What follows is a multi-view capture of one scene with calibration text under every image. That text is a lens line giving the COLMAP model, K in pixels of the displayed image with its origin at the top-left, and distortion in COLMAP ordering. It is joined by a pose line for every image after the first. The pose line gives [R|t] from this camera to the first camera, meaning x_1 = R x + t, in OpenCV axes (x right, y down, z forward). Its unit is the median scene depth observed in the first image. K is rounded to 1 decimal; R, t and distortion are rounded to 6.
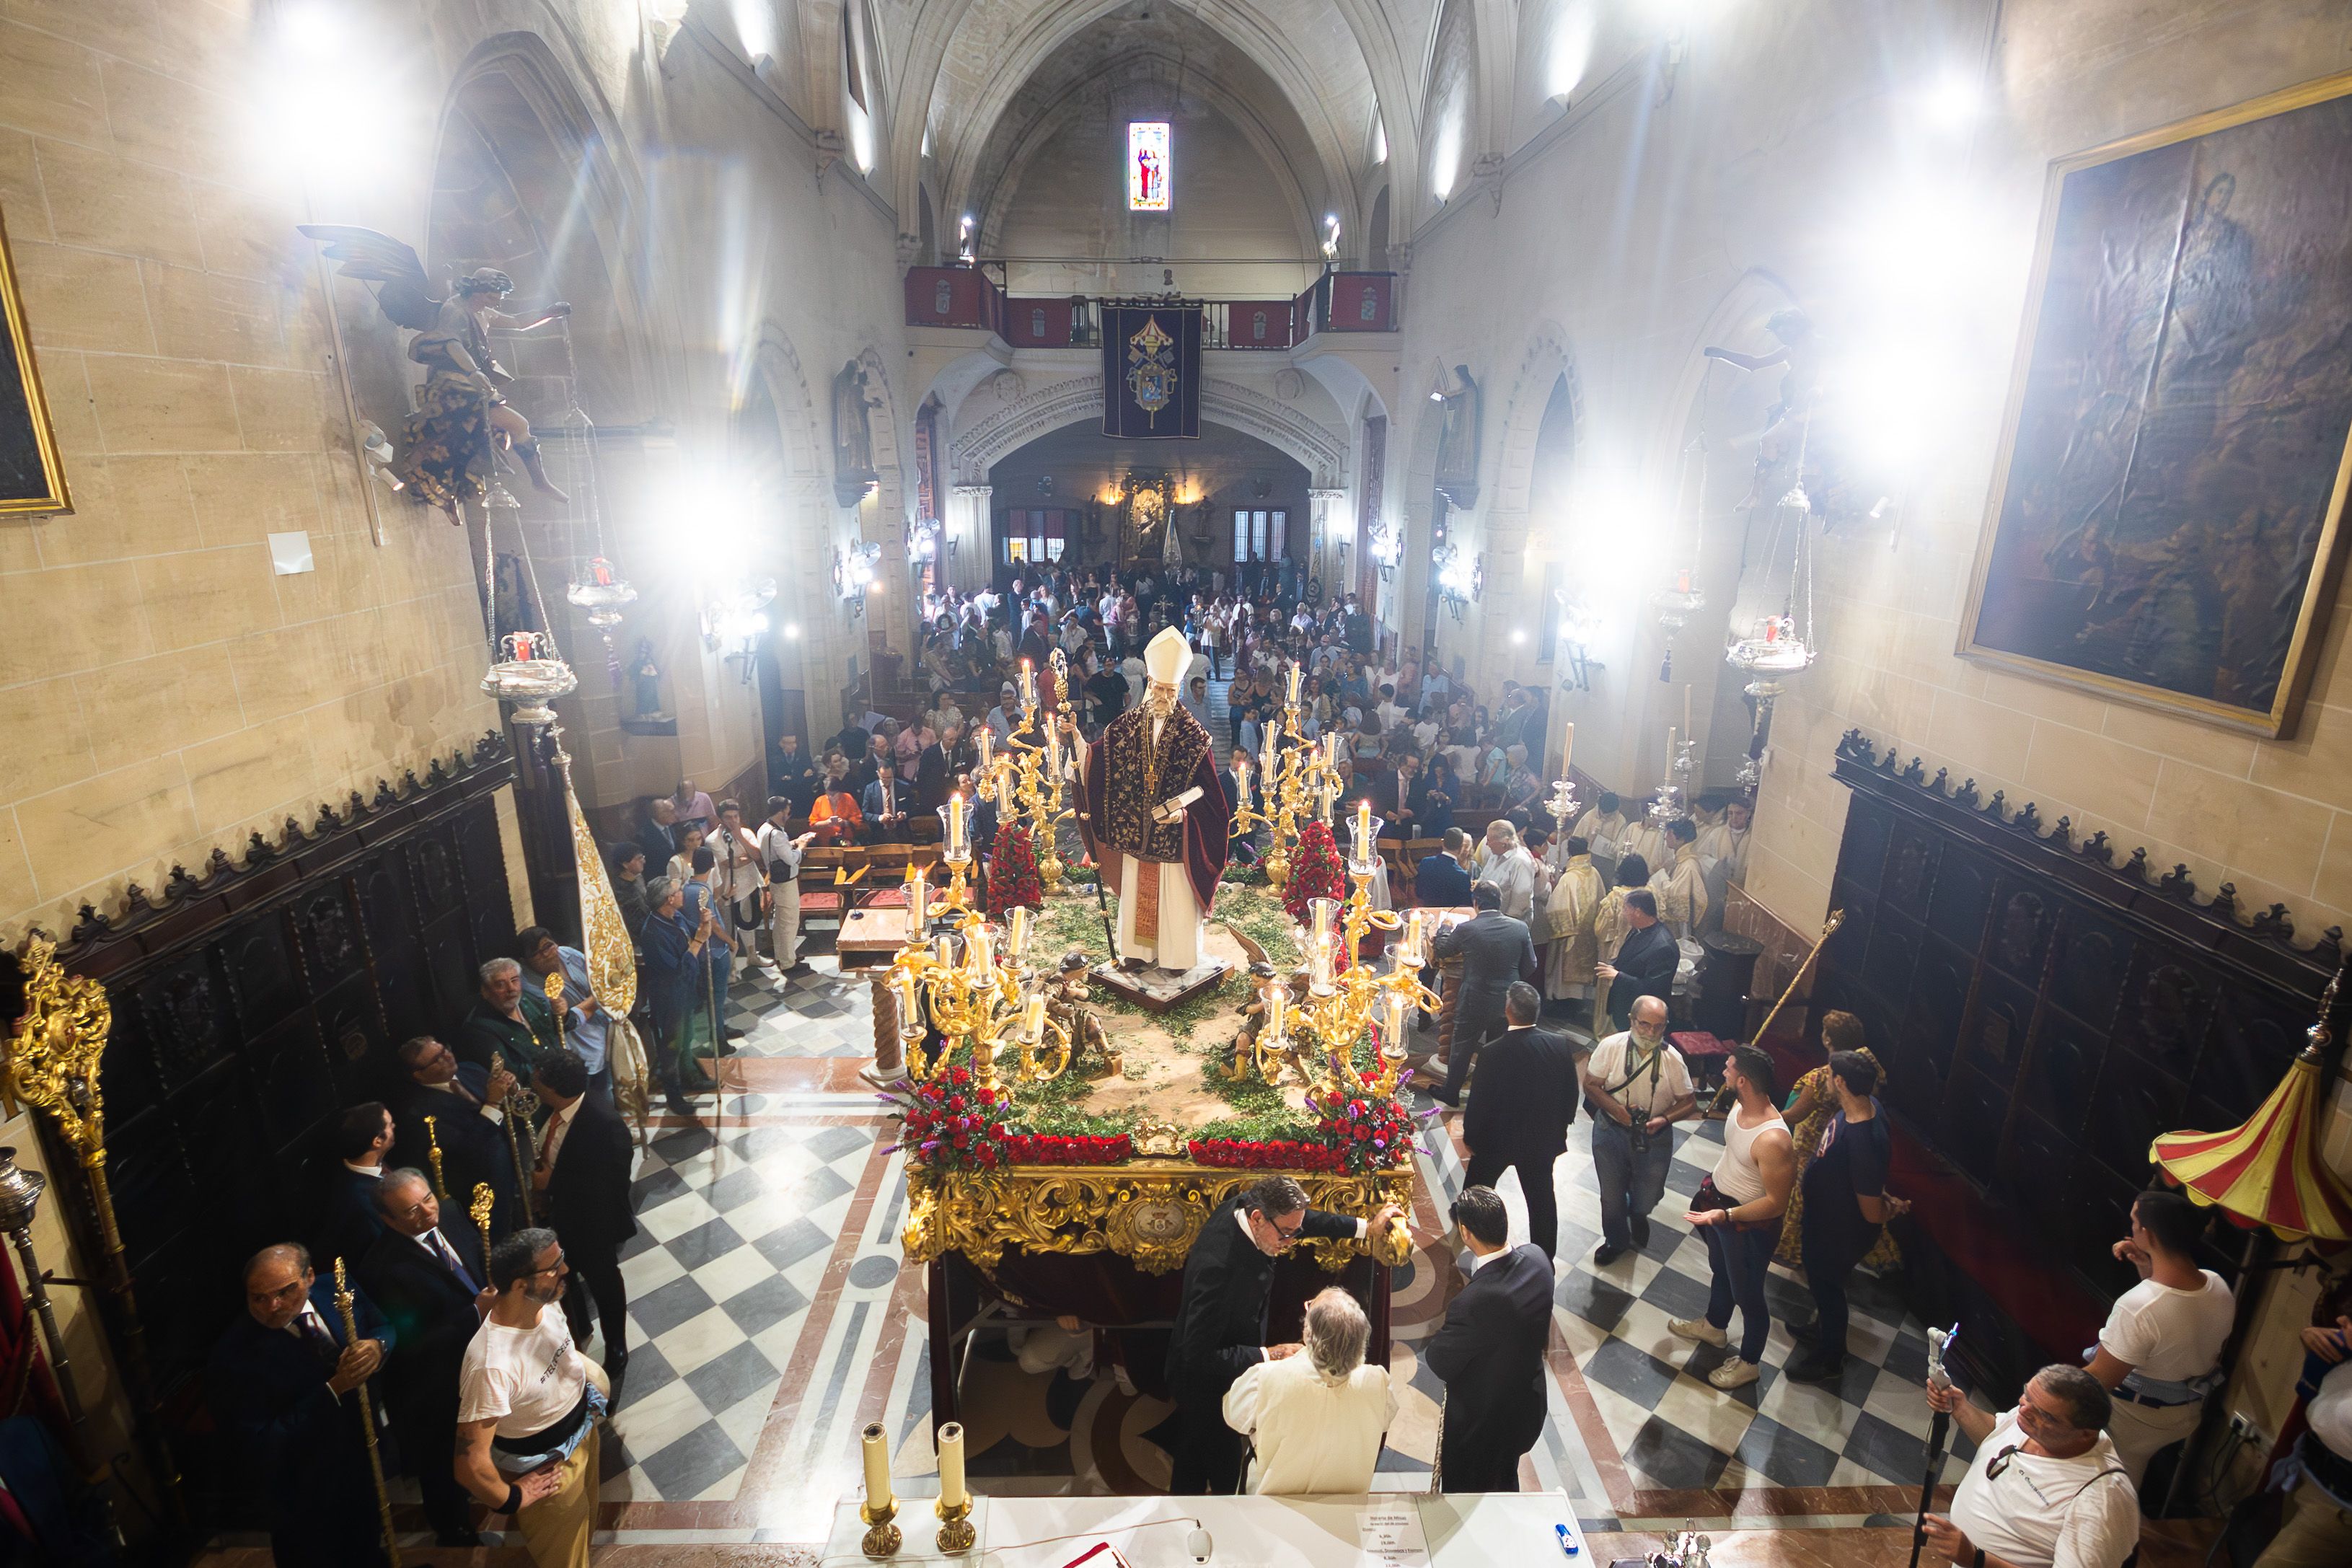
lens RADIAL K [[1129.0, 0, 1166.6], [0, 1129.0, 775.3], [0, 0, 1]] dist [-0.004398, -0.000632]
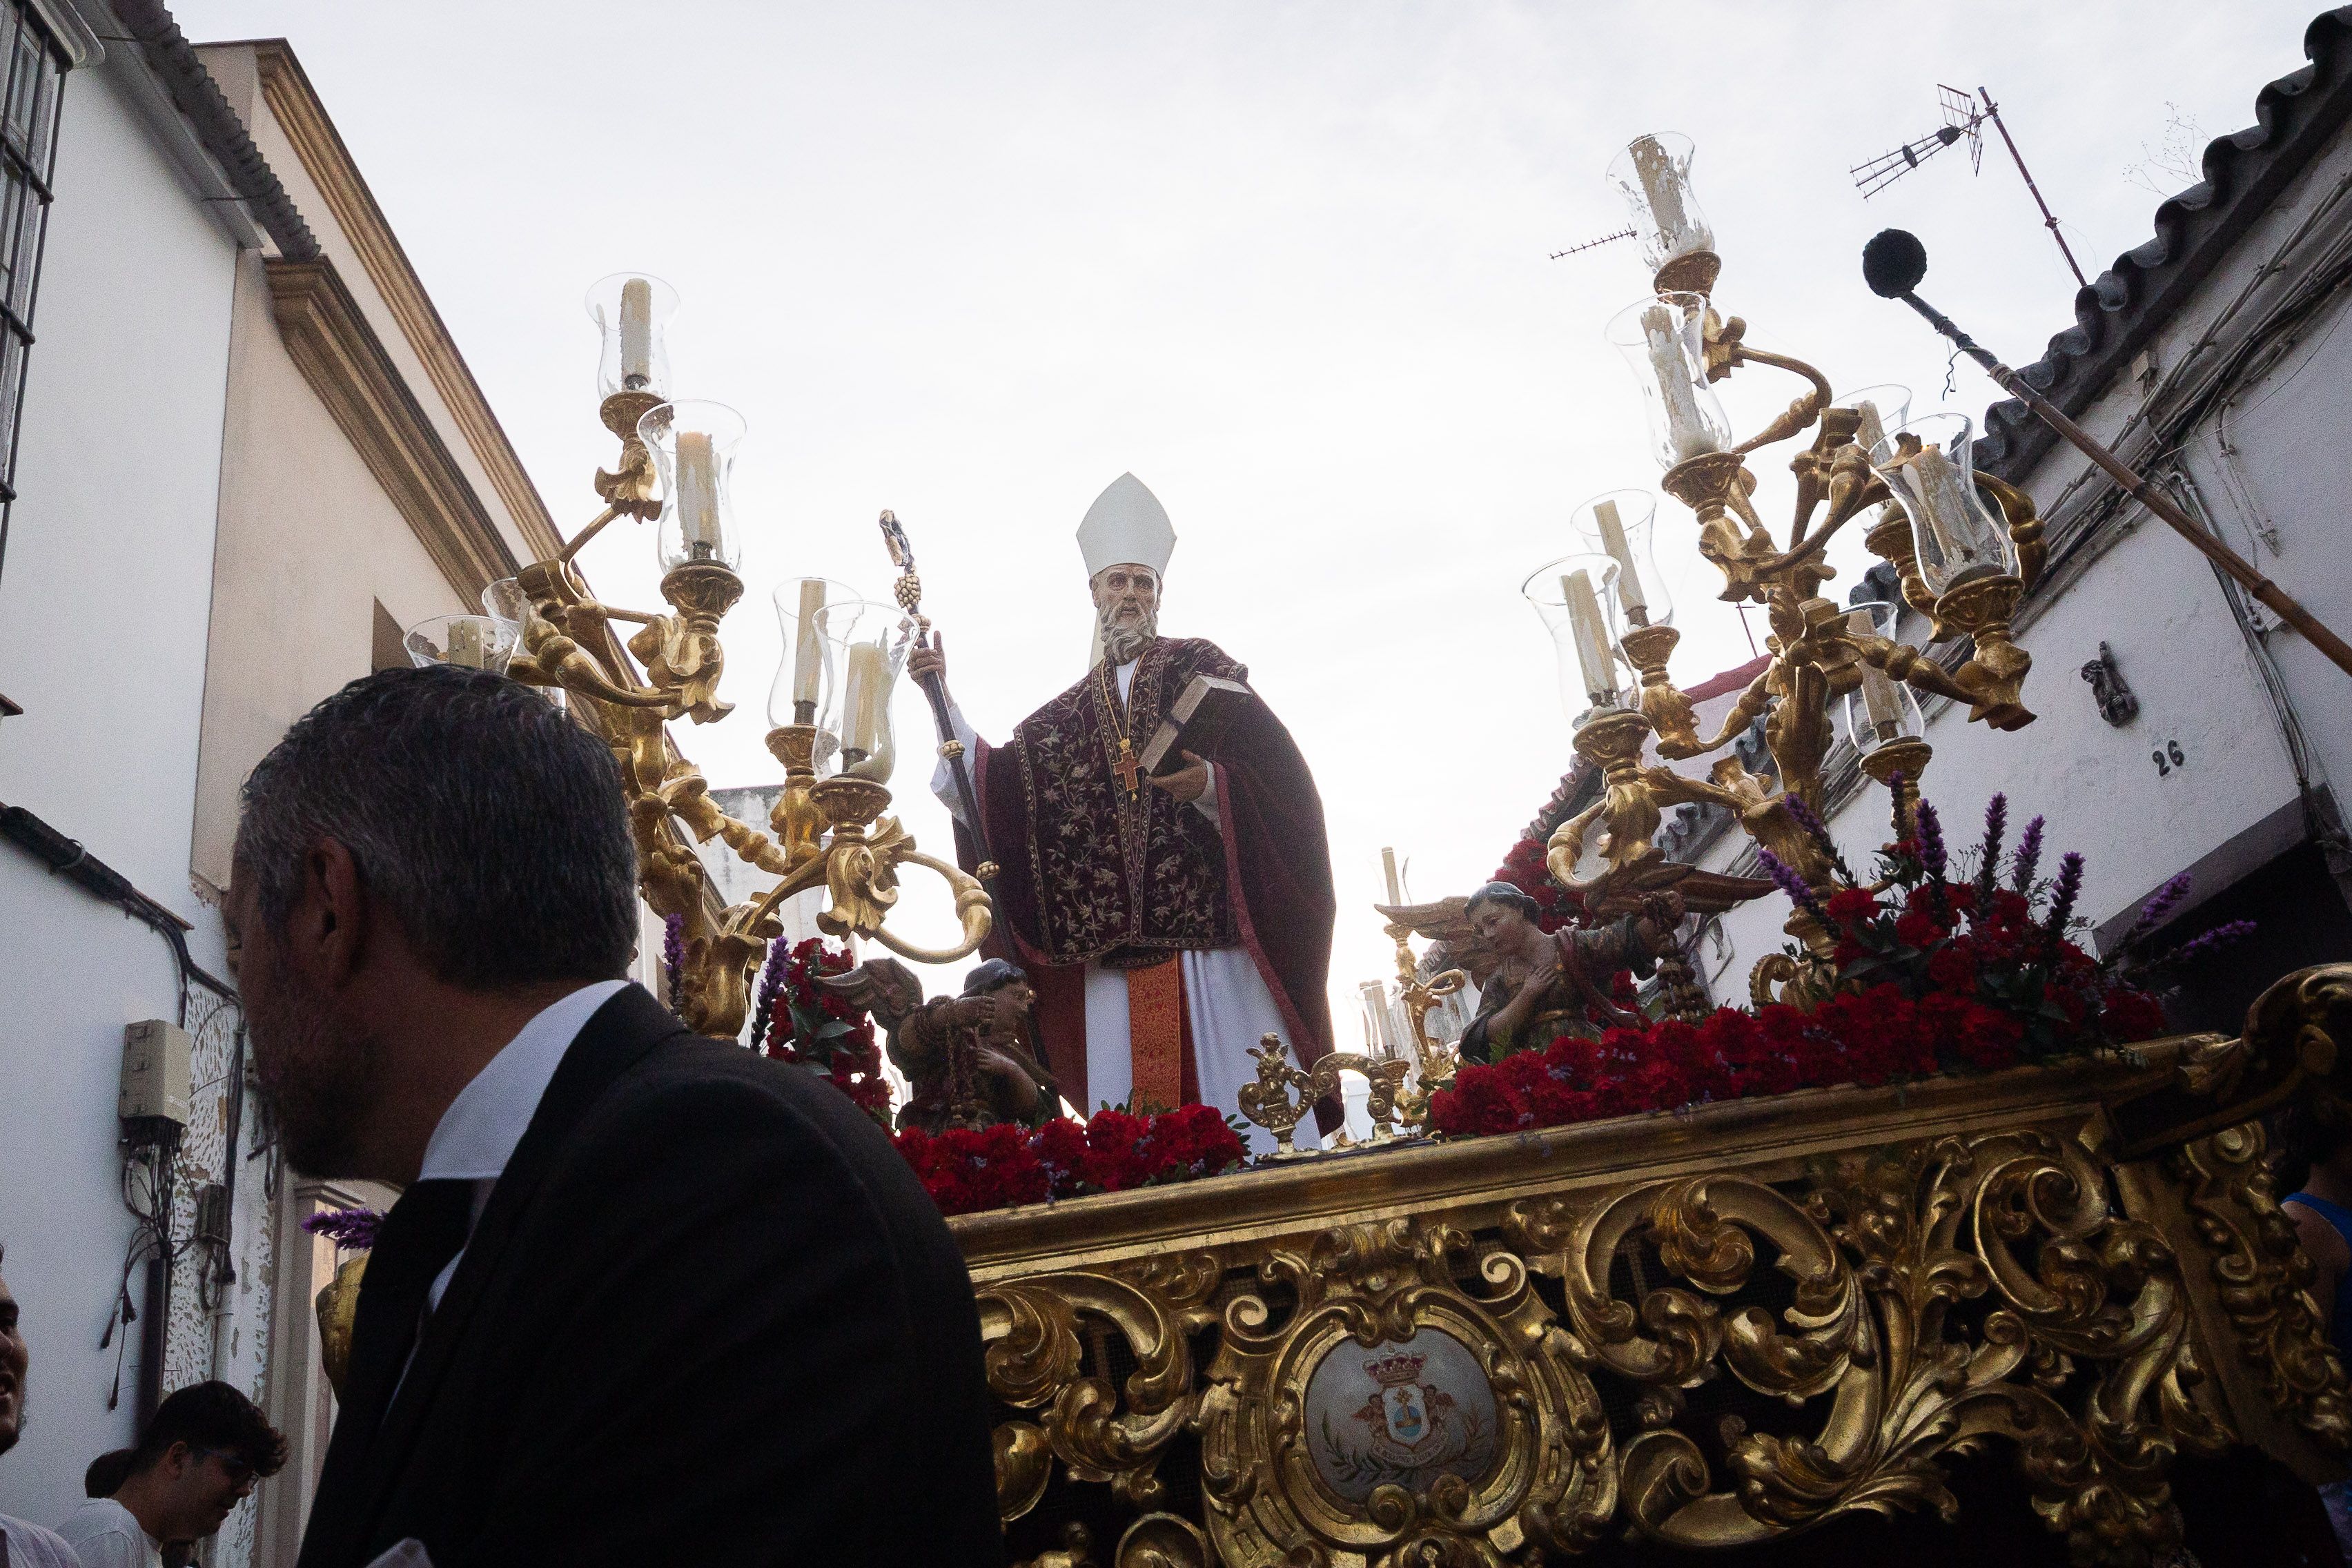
lens RADIAL K [[1692.4, 0, 1176.0], [0, 1692.4, 784.0], [0, 0, 1]] dist [-0.000264, -0.001502]
pose [[0.986126, -0.131714, 0.101025, -0.051700], [0.165829, 0.754444, -0.635071, 0.352984], [0.007430, 0.643013, 0.765819, 0.413034]]
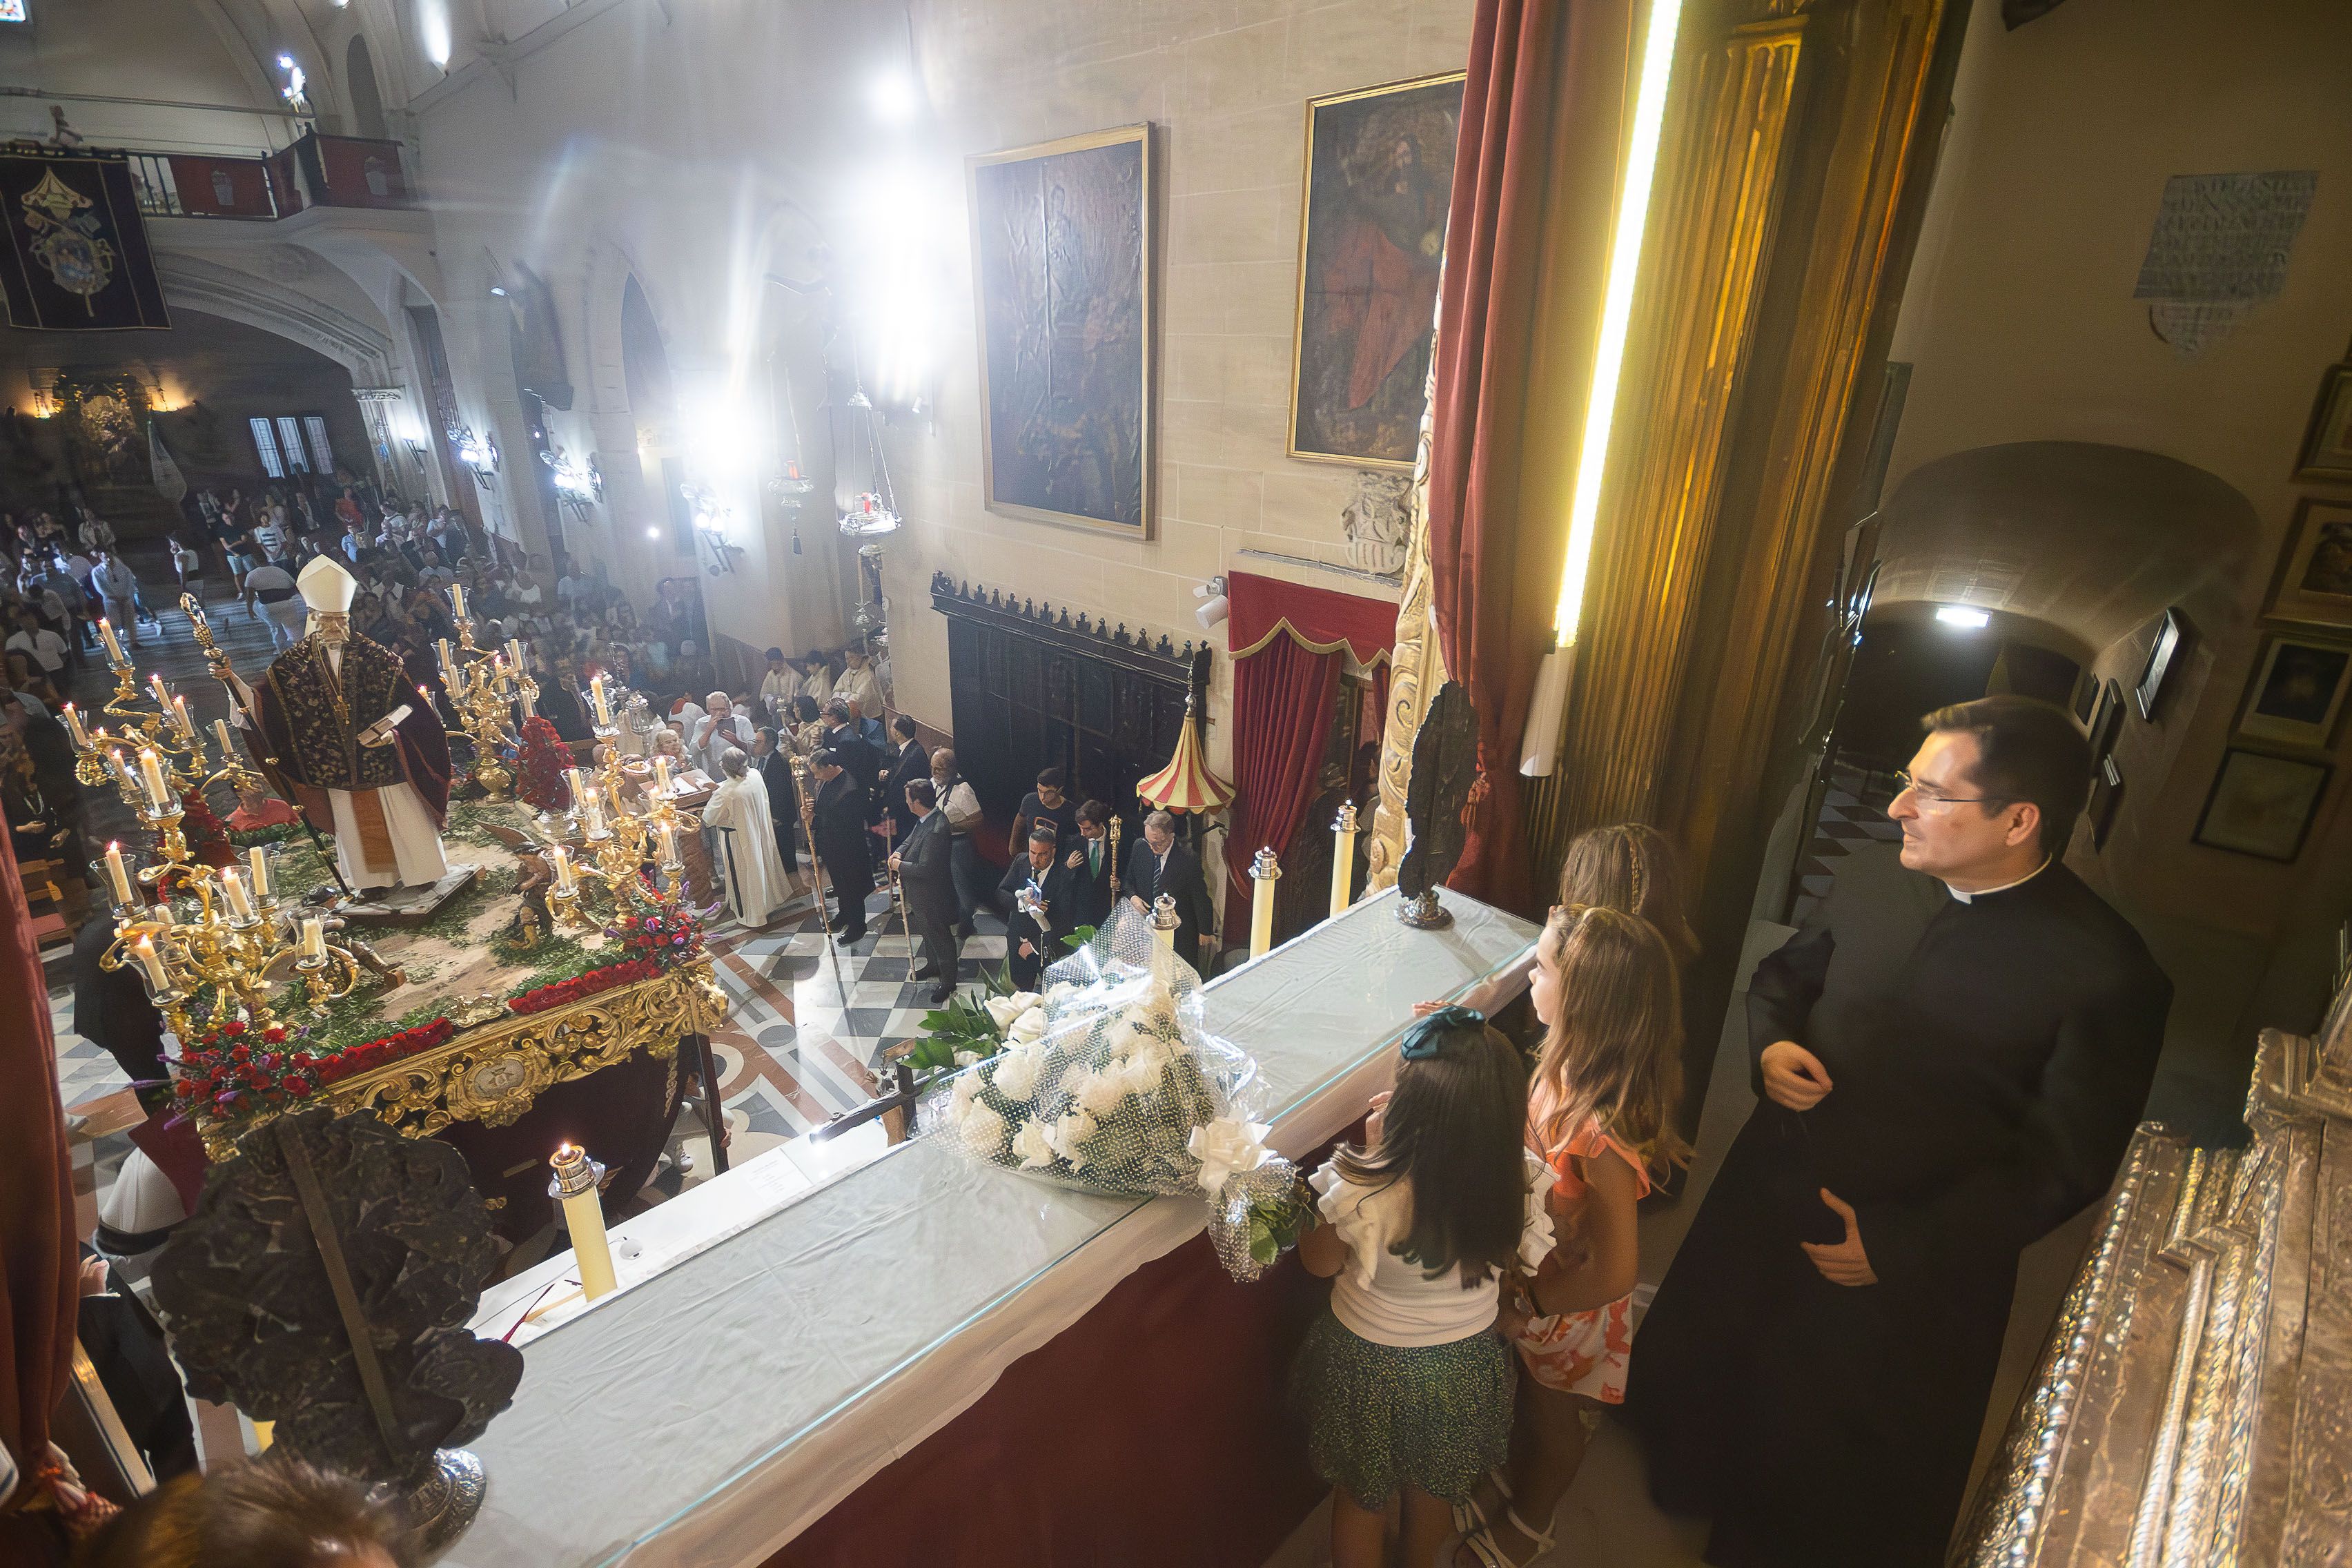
lens RADIAL K [[1068.8, 0, 1167.8], [0, 1068.8, 780.5], [0, 0, 1]] dist [0.023029, -0.020733]
pose [[0.726295, -0.256247, 0.637834, -0.089024], [0.183368, 0.966518, 0.179495, 0.022880], [-0.662474, -0.013408, 0.748965, -0.174261]]
